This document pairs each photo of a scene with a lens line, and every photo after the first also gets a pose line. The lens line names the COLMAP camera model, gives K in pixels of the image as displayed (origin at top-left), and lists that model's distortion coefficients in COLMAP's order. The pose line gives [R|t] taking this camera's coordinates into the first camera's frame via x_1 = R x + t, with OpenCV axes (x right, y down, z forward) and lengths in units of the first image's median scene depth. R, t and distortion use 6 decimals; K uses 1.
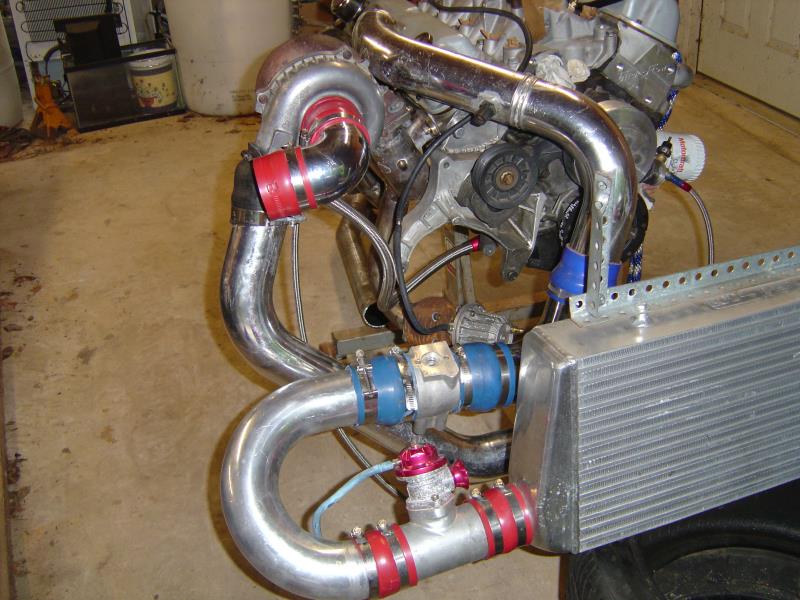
lens RADIAL K [[893.0, 0, 401.1], [0, 893.0, 281.7], [0, 0, 1]] dist [-0.143081, 0.030852]
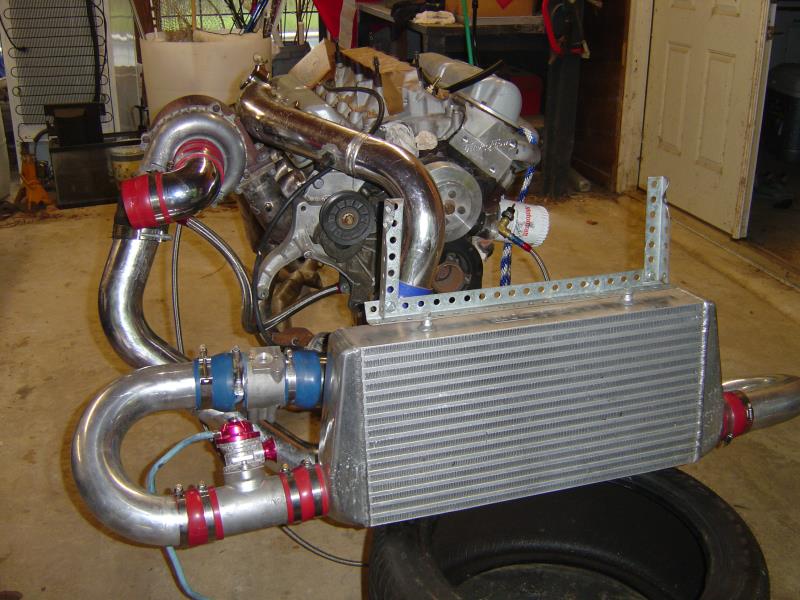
lens RADIAL K [[893.0, 0, 401.1], [0, 893.0, 281.7], [0, 0, 1]] dist [-0.143081, 0.030852]
pose [[0.998245, 0.058982, -0.005318, 0.181911], [-0.059152, 0.988724, -0.137573, 0.115682], [-0.002856, 0.137647, 0.990477, -0.162205]]
